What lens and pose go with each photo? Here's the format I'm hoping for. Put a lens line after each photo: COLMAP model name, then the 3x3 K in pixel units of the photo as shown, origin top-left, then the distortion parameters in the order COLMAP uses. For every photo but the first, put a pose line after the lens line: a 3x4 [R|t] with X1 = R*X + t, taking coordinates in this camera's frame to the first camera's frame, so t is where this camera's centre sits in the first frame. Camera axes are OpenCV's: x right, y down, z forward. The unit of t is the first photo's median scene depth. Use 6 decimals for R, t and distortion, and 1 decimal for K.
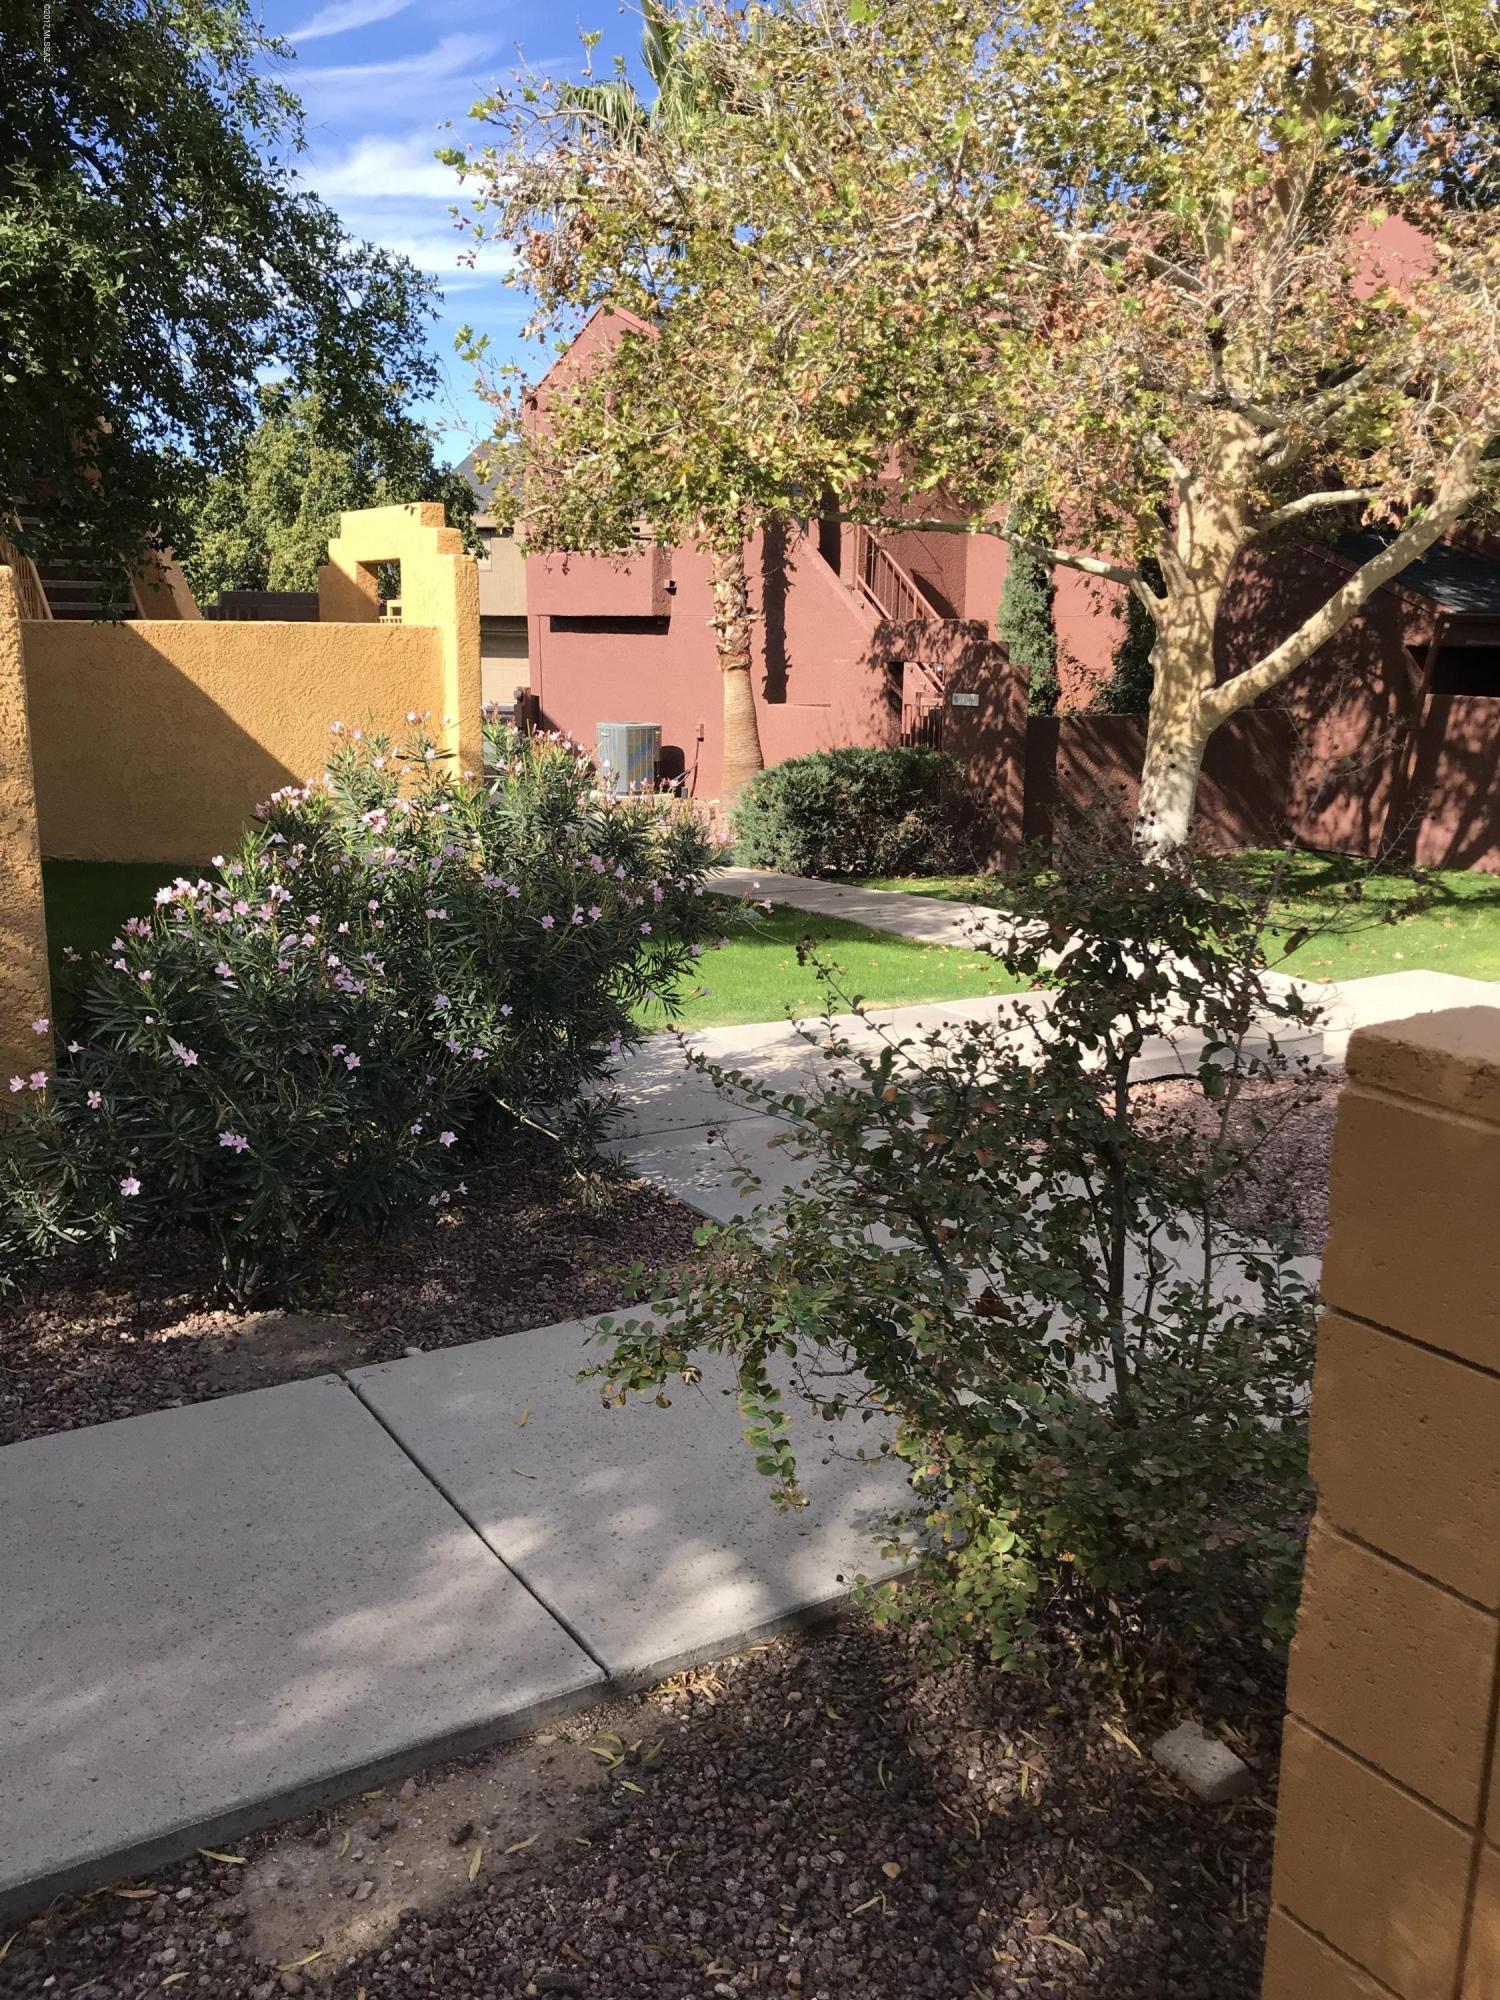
lens RADIAL K [[1679.9, 0, 759.2], [0, 1679.9, 1010.3], [0, 0, 1]] dist [0.062402, -0.125543]
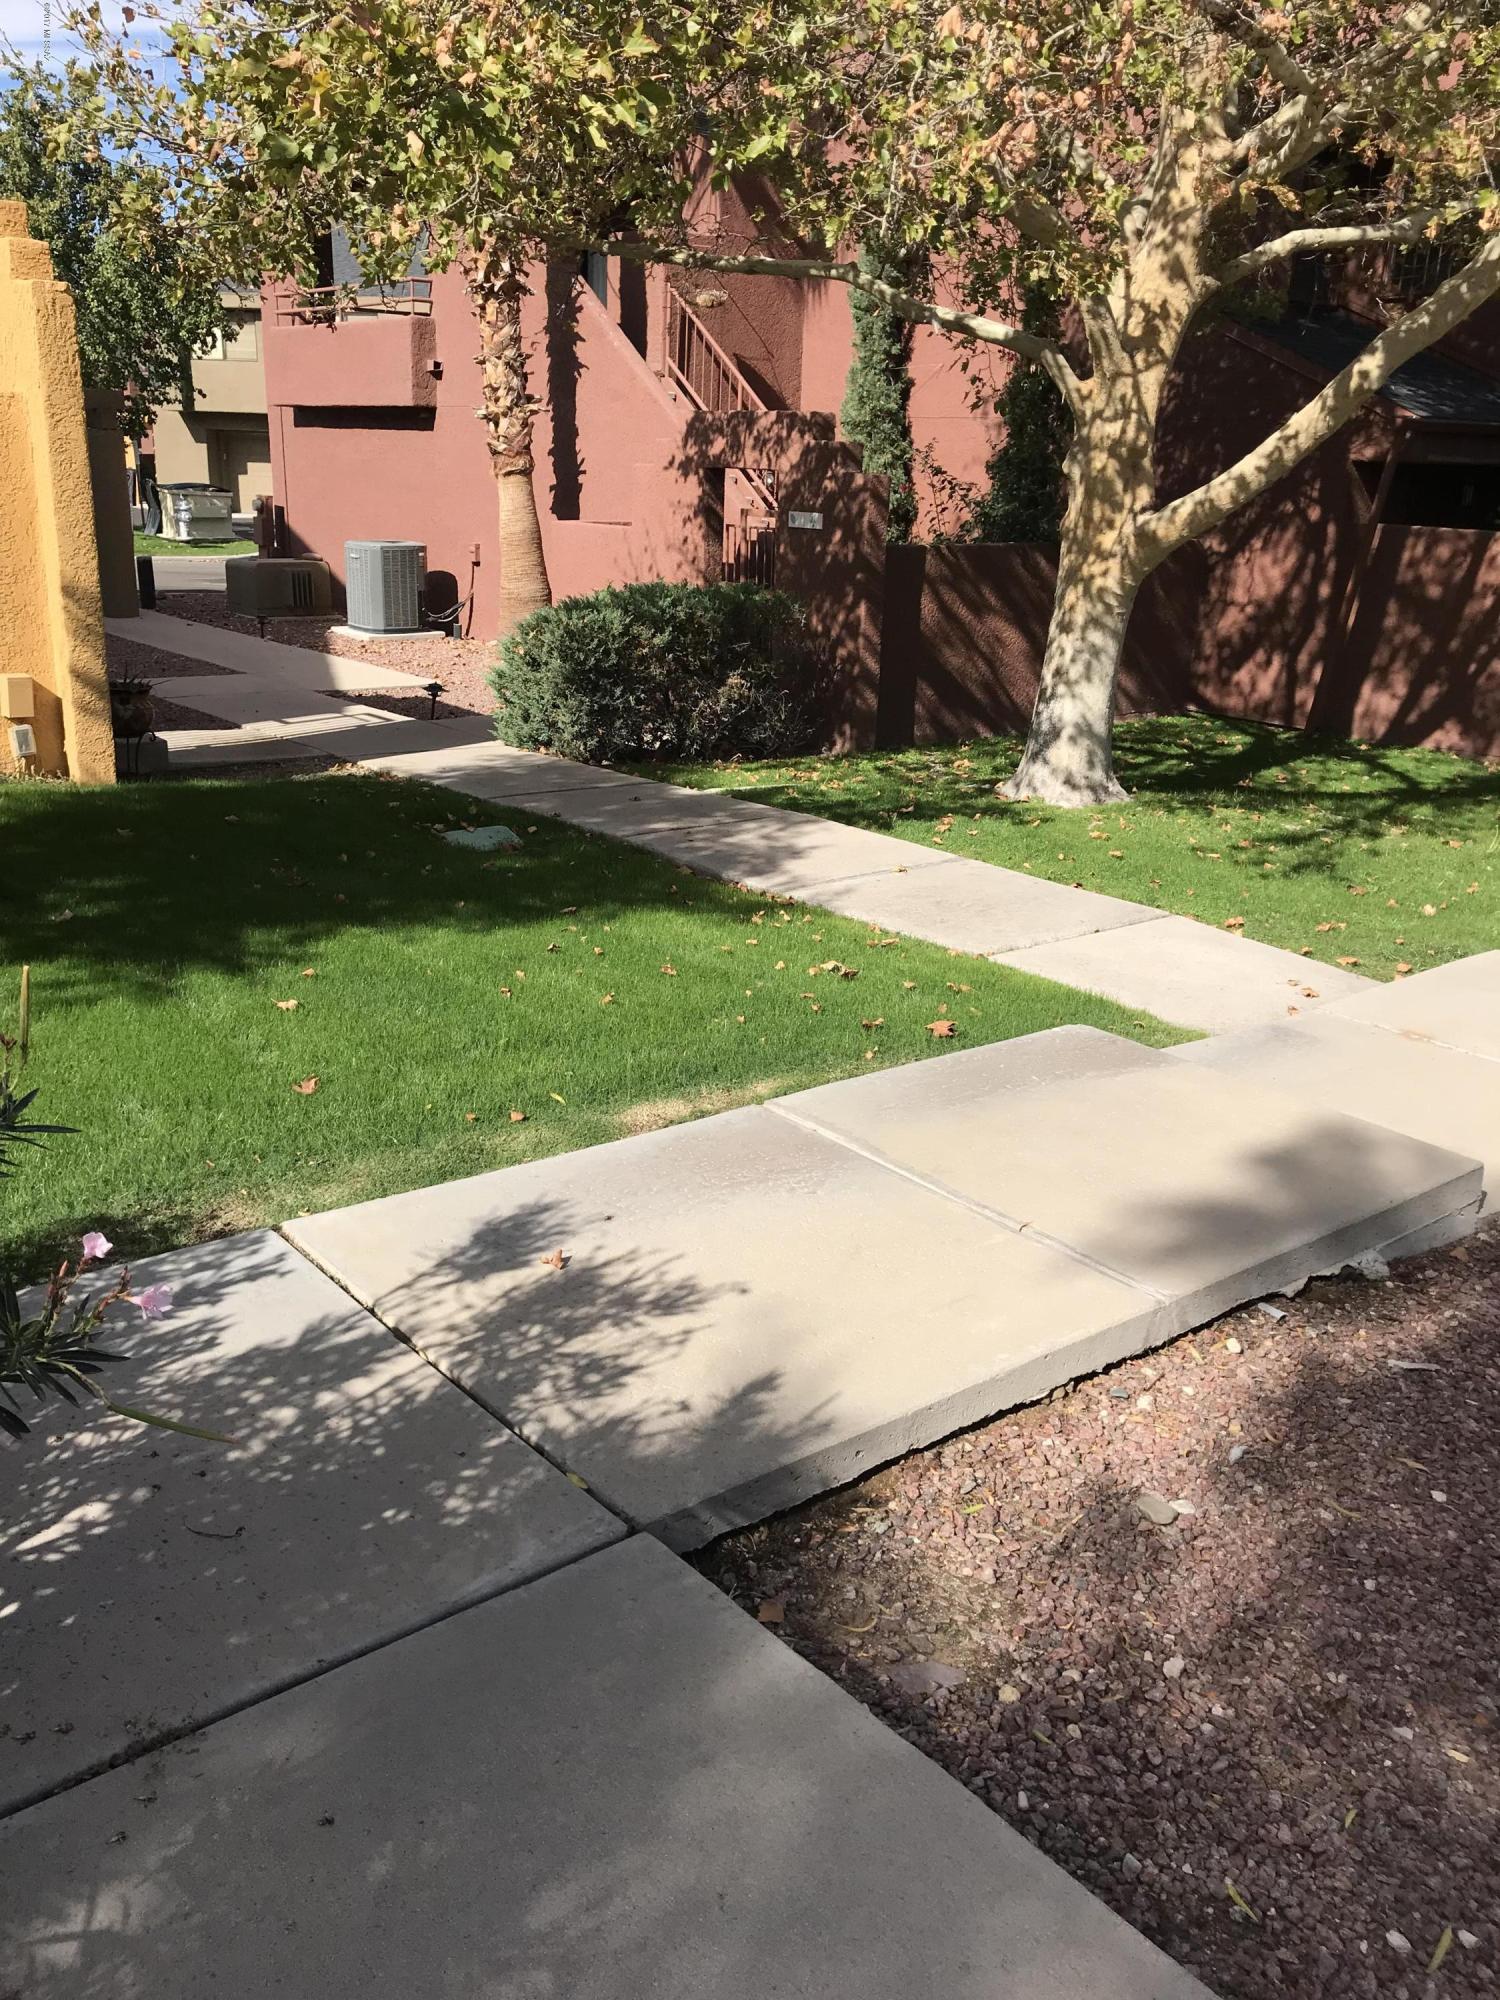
lens RADIAL K [[1679.9, 0, 759.2], [0, 1679.9, 1010.3], [0, 0, 1]] dist [0.062402, -0.125543]
pose [[0.994790, -0.011566, 0.101283, 0.022494], [0.001237, 0.994839, 0.101458, -0.042602], [-0.101934, -0.100805, 0.989671, 0.230730]]
